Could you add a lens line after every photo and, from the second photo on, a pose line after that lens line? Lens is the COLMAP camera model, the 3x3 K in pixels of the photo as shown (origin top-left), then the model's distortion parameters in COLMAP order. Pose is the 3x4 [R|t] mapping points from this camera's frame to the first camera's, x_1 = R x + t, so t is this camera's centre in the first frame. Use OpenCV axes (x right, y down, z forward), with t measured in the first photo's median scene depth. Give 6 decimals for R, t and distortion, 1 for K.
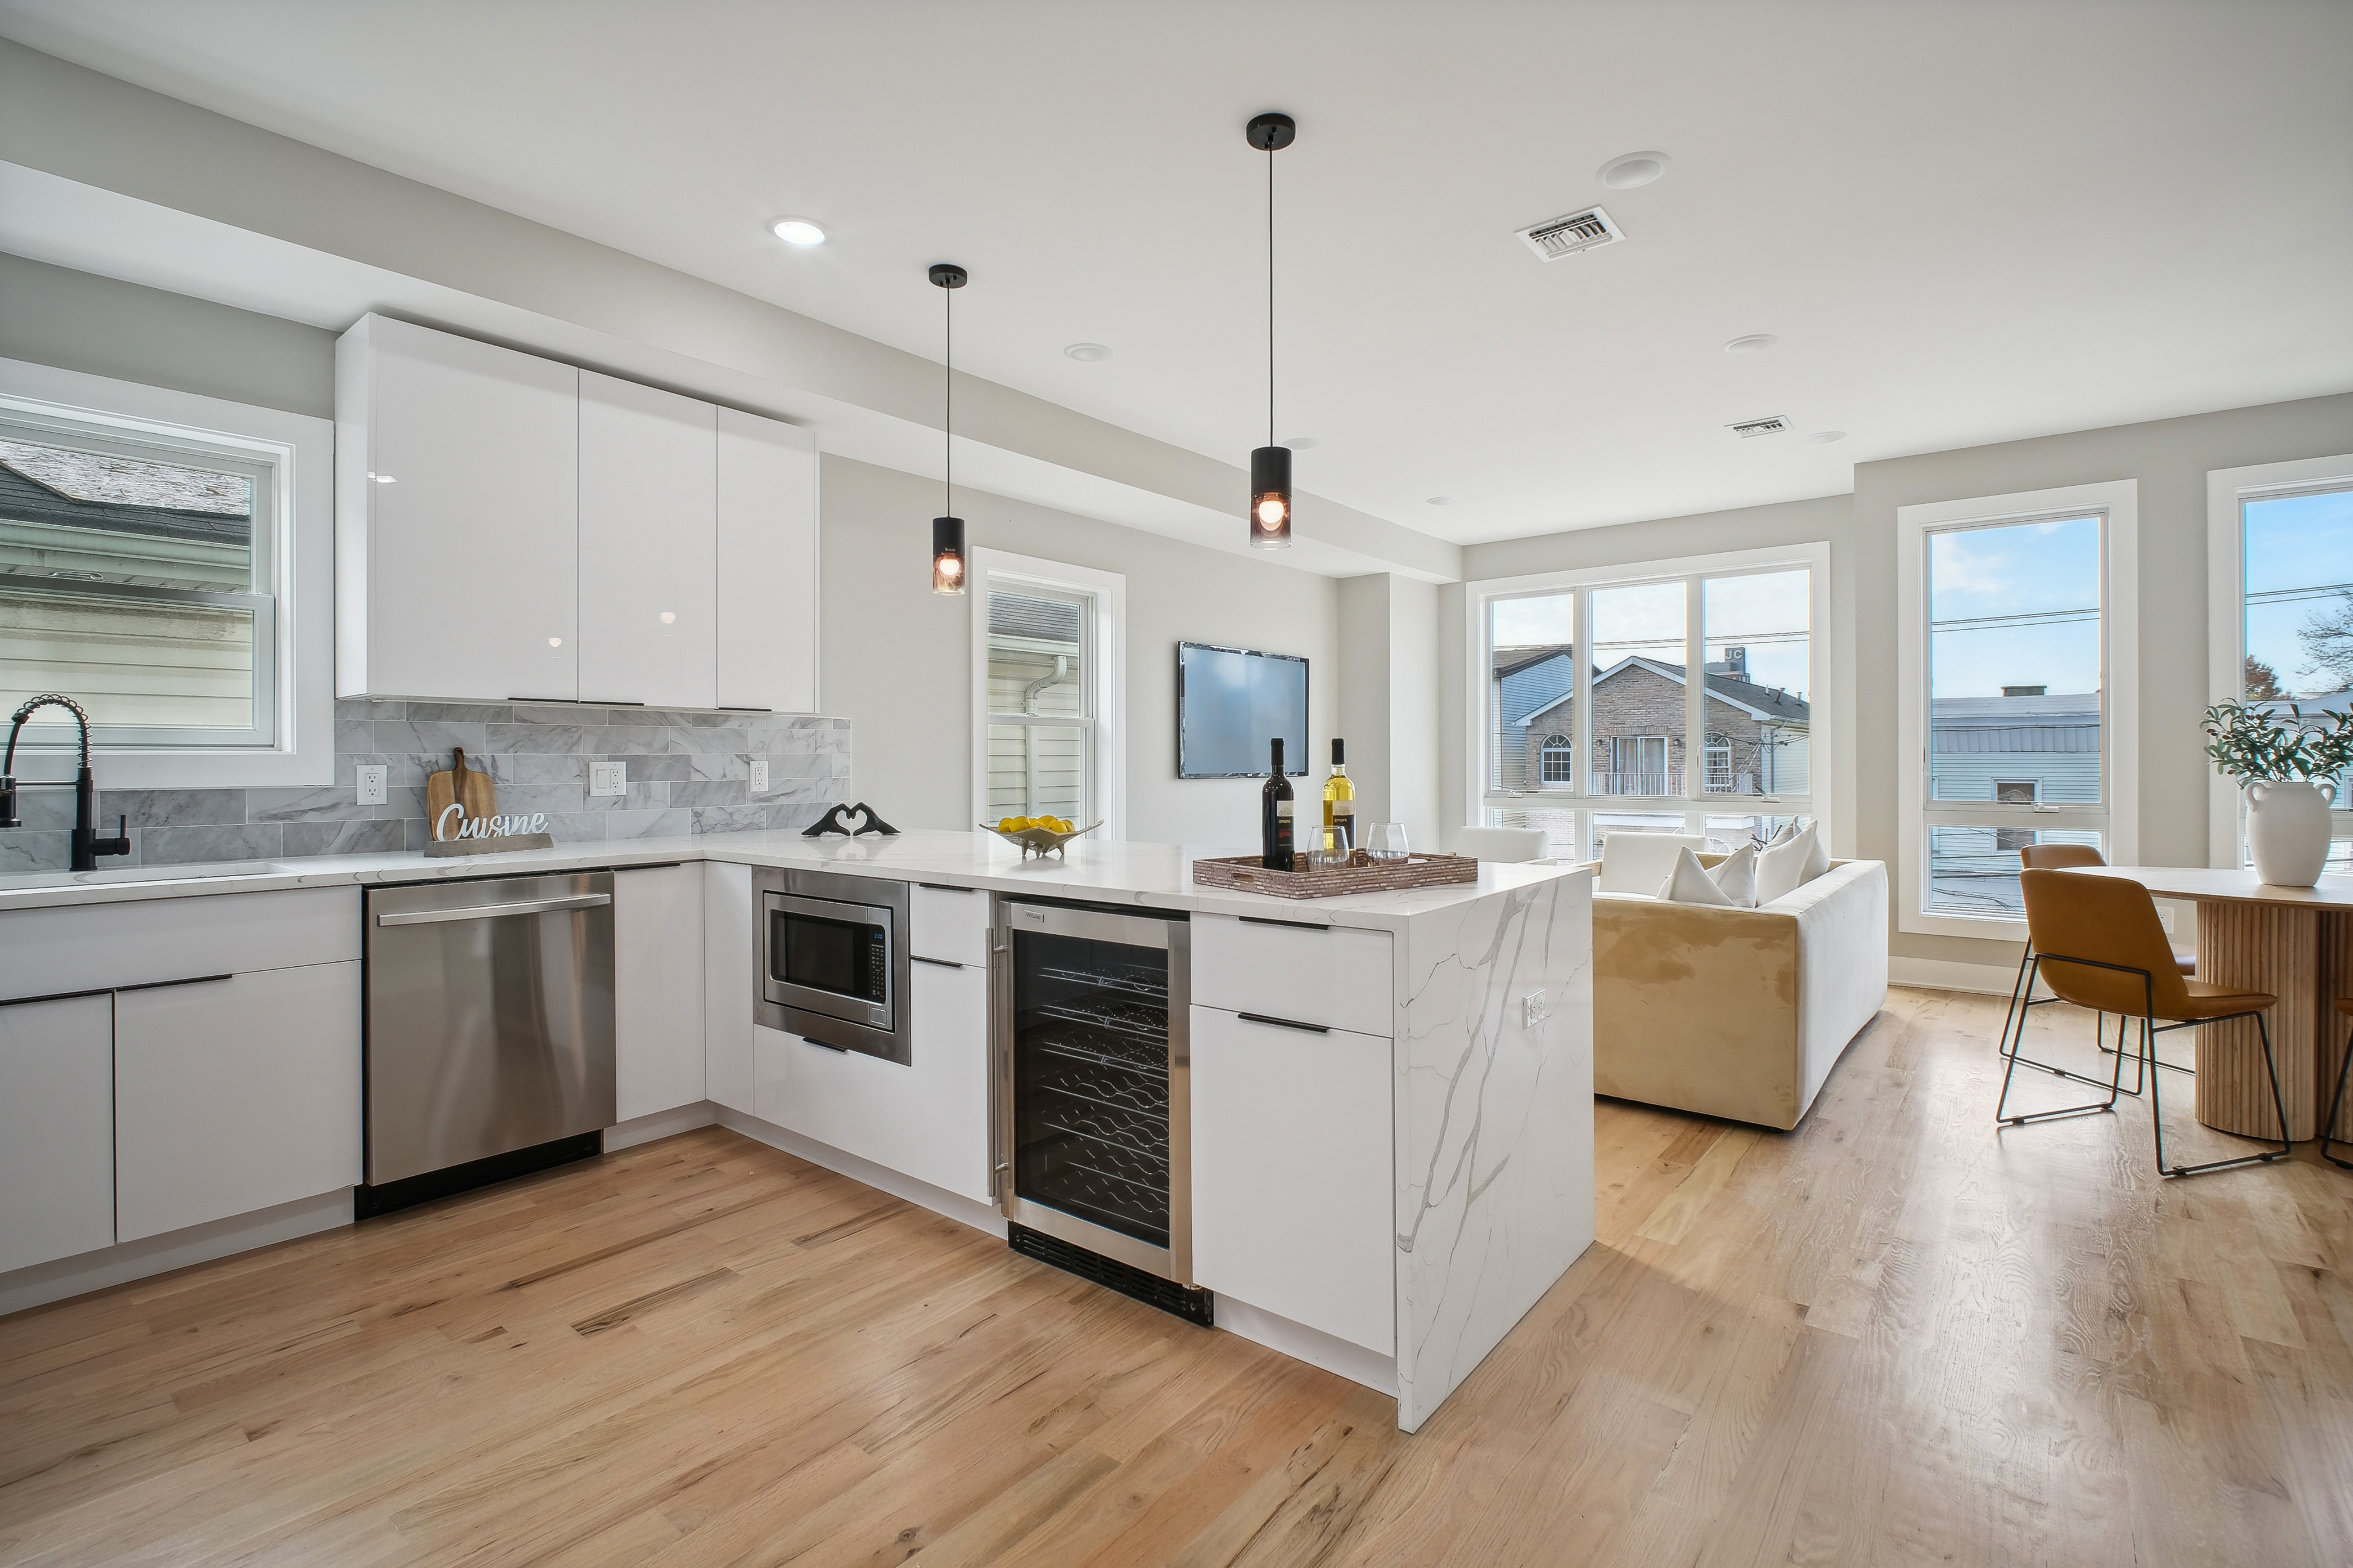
lens RADIAL K [[1077.7, 0, 1181.4], [0, 1077.7, 759.5], [0, 0, 1]] dist [0.001009, -0.008219]
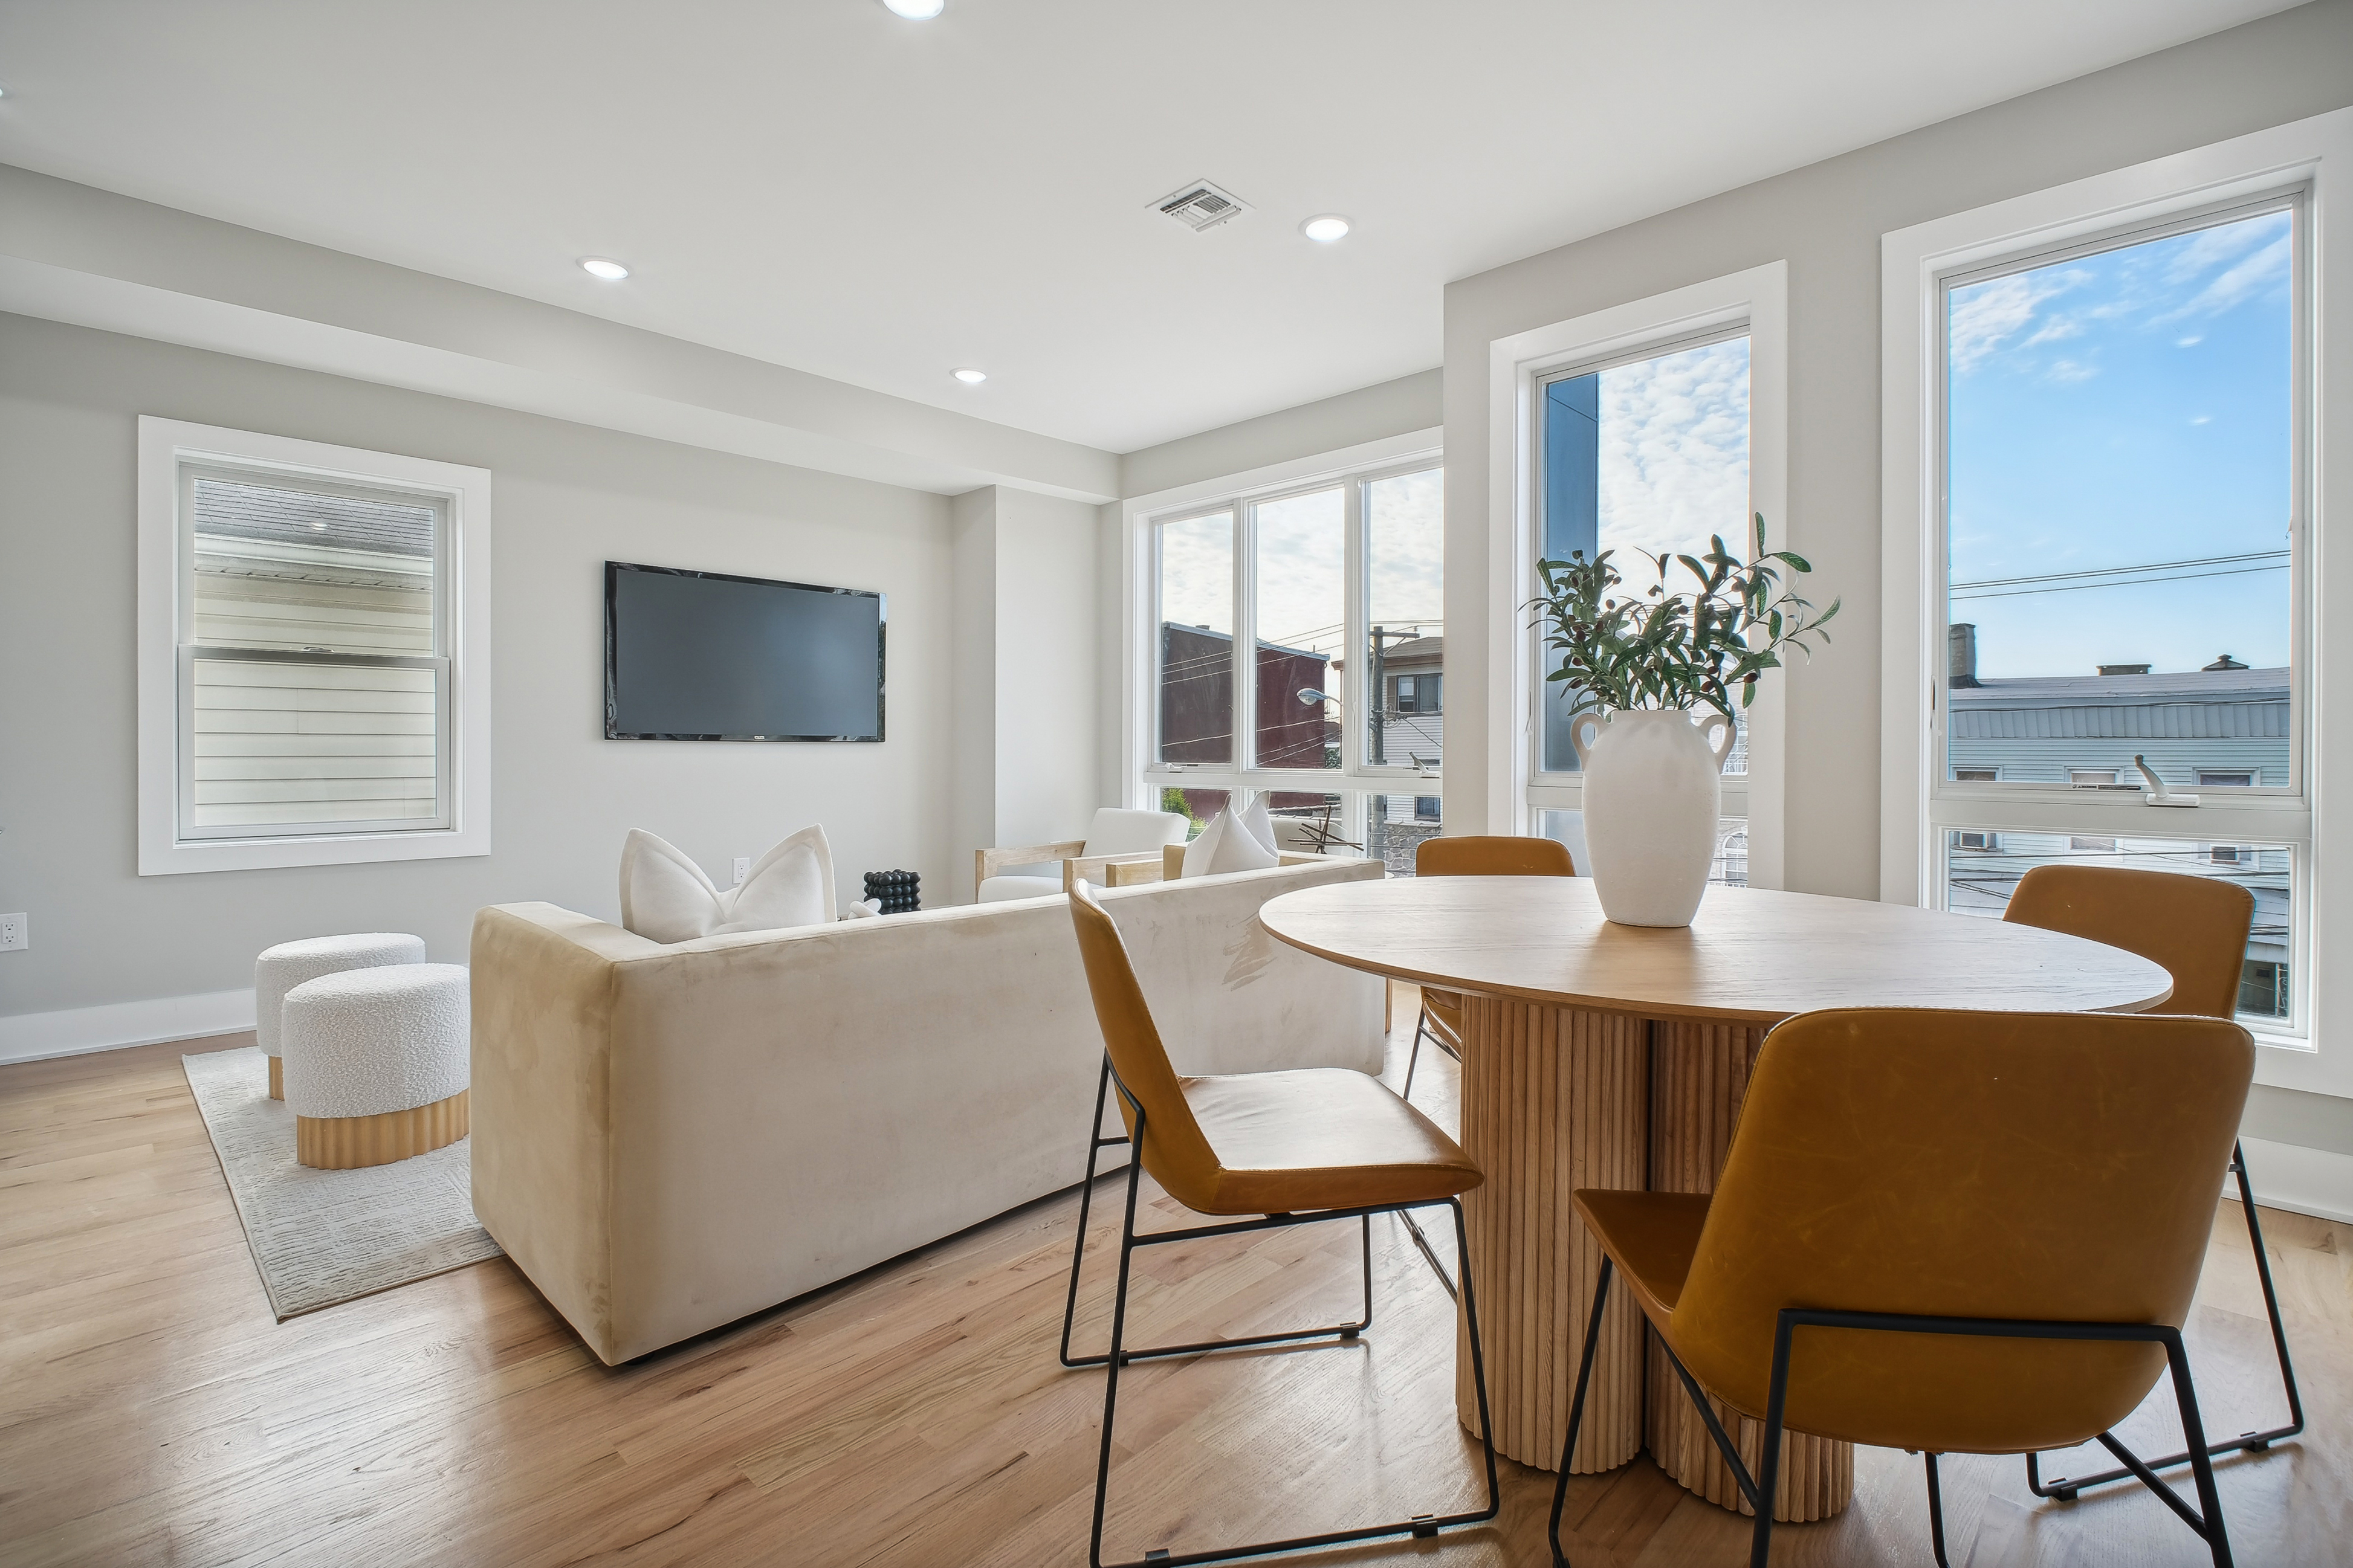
lens RADIAL K [[1077.7, 0, 1181.4], [0, 1077.7, 759.5], [0, 0, 1]] dist [0.001009, -0.008219]
pose [[0.996025, 0.007255, -0.088777, 0.875347], [-0.006186, 0.999905, 0.012306, 0.036677], [0.088858, -0.011708, 0.995975, 0.494131]]
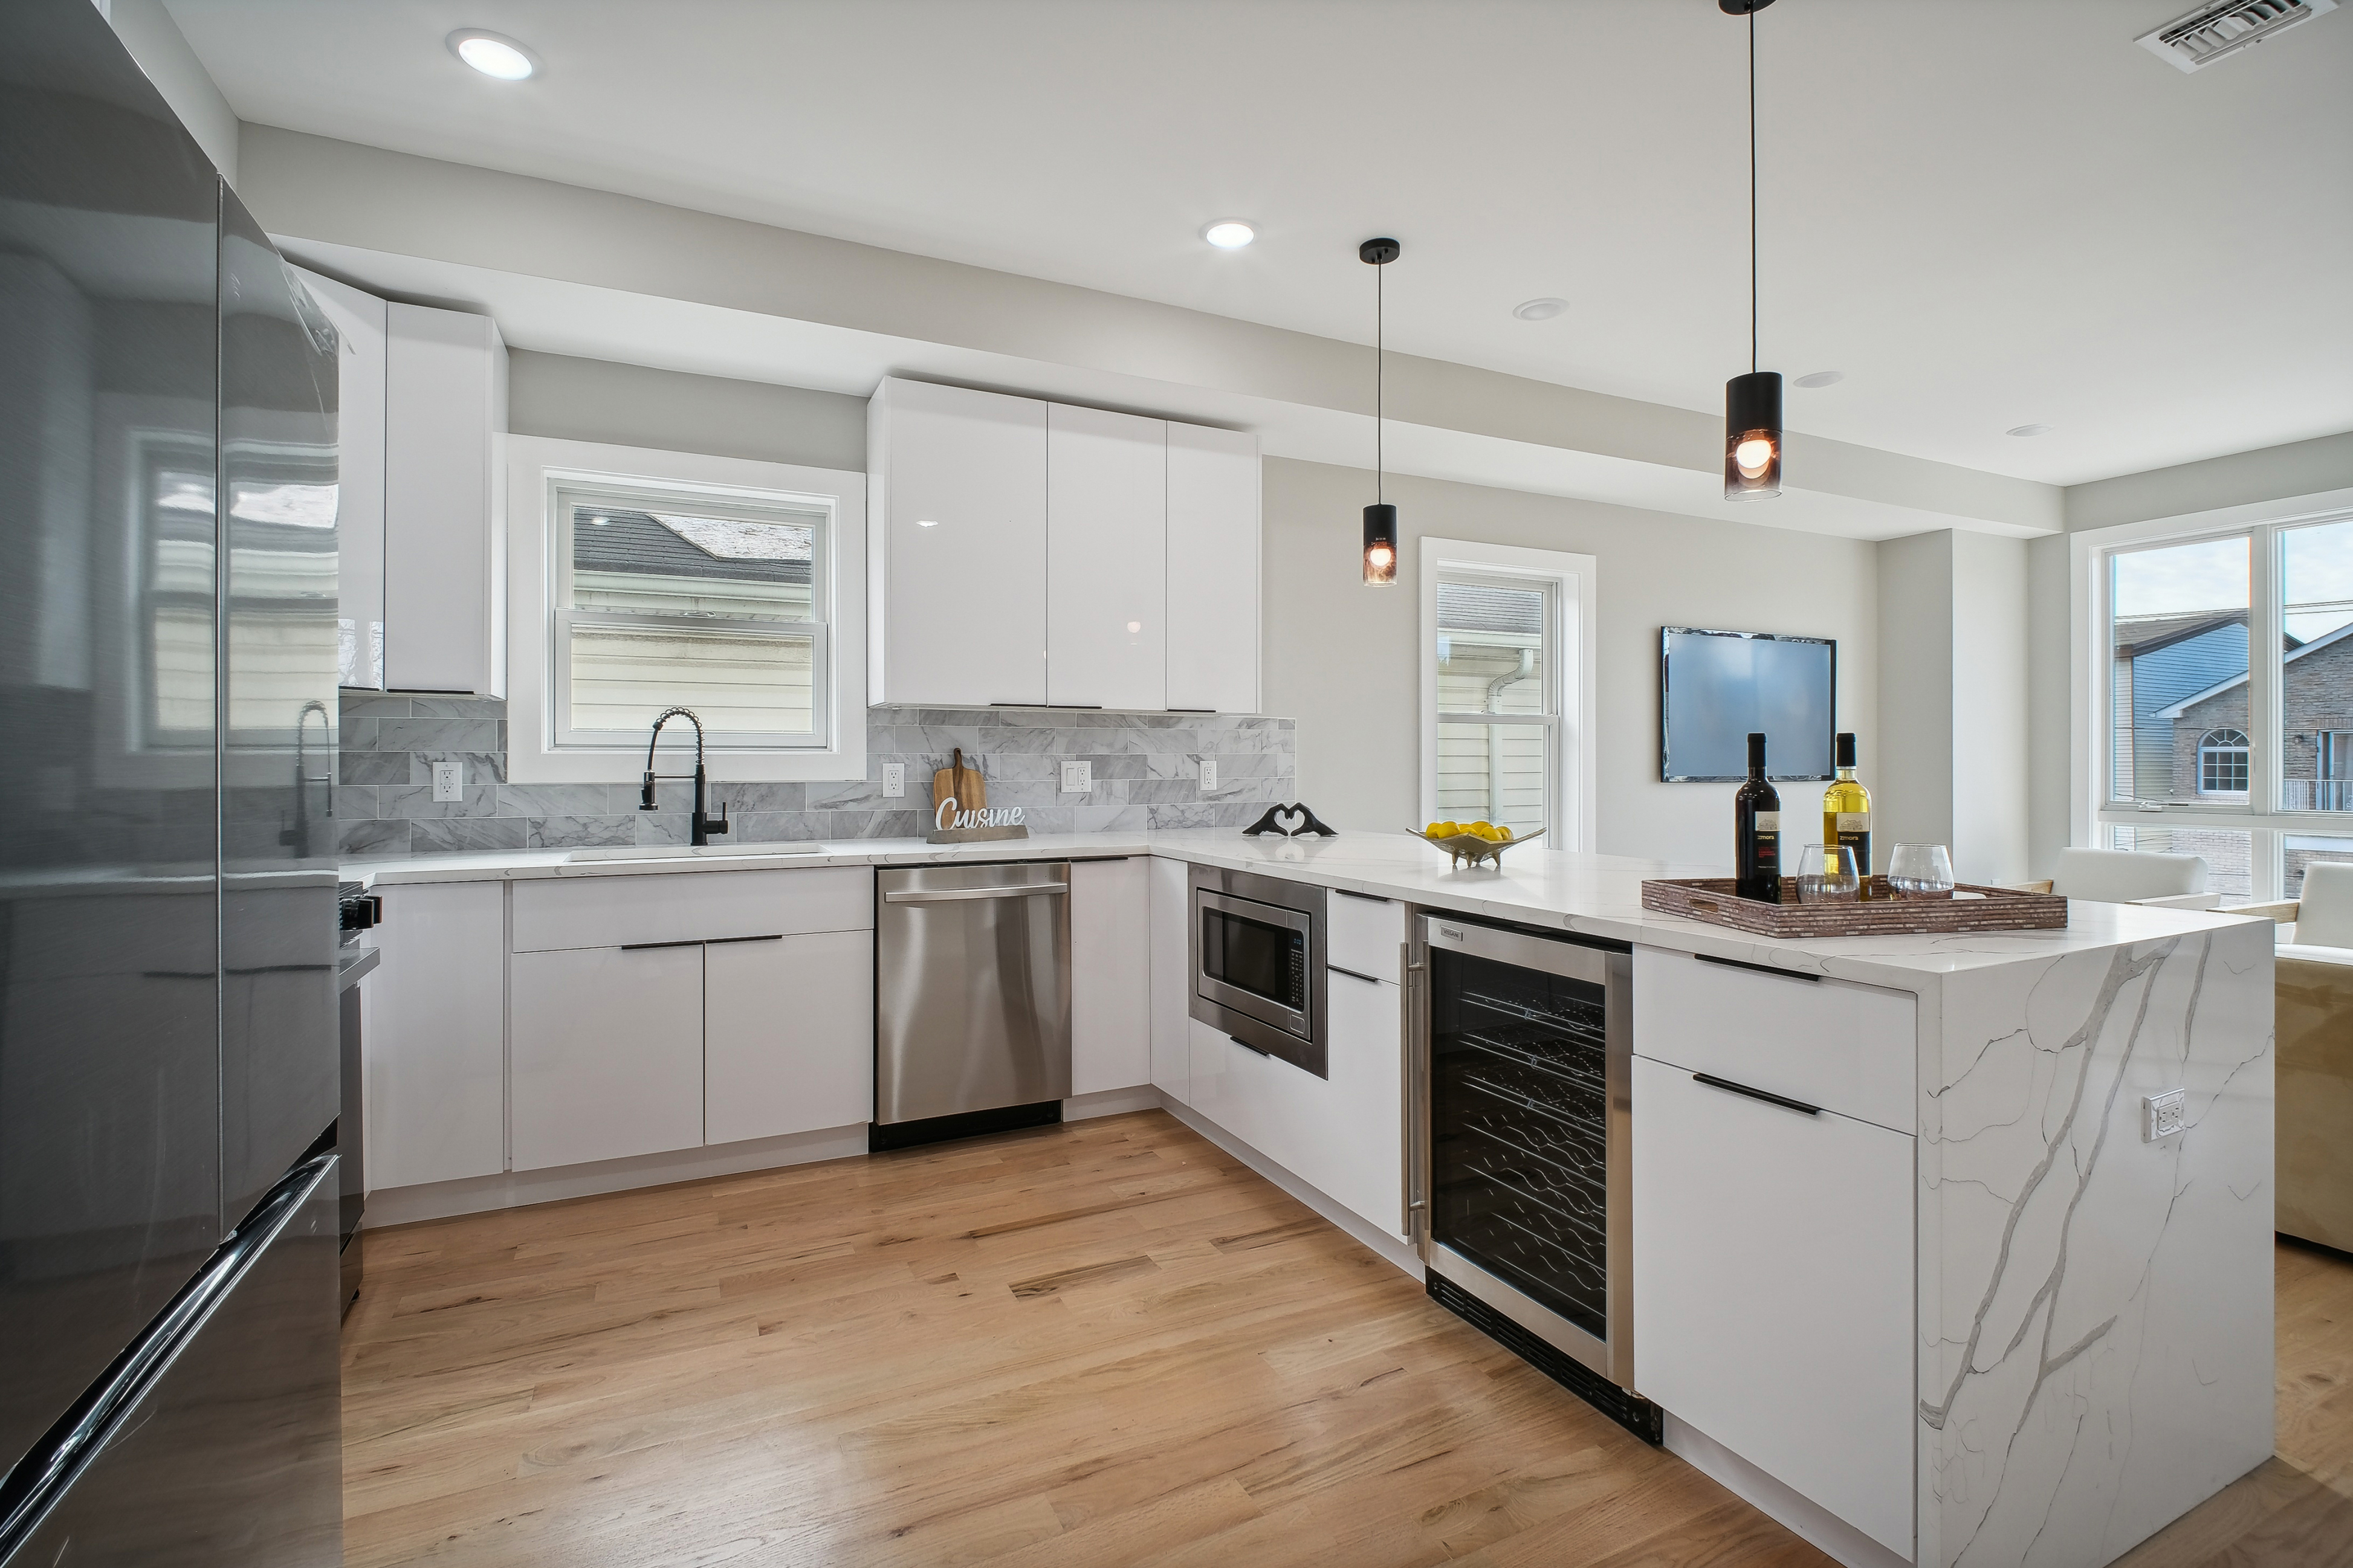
lens RADIAL K [[1077.7, 0, 1181.4], [0, 1077.7, 759.5], [0, 0, 1]] dist [0.001009, -0.008219]
pose [[0.905521, 0.001937, -0.424298, 0.029436], [-0.002209, 0.999998, -0.000147, 0.000573], [0.424297, 0.001071, 0.905523, 0.065462]]
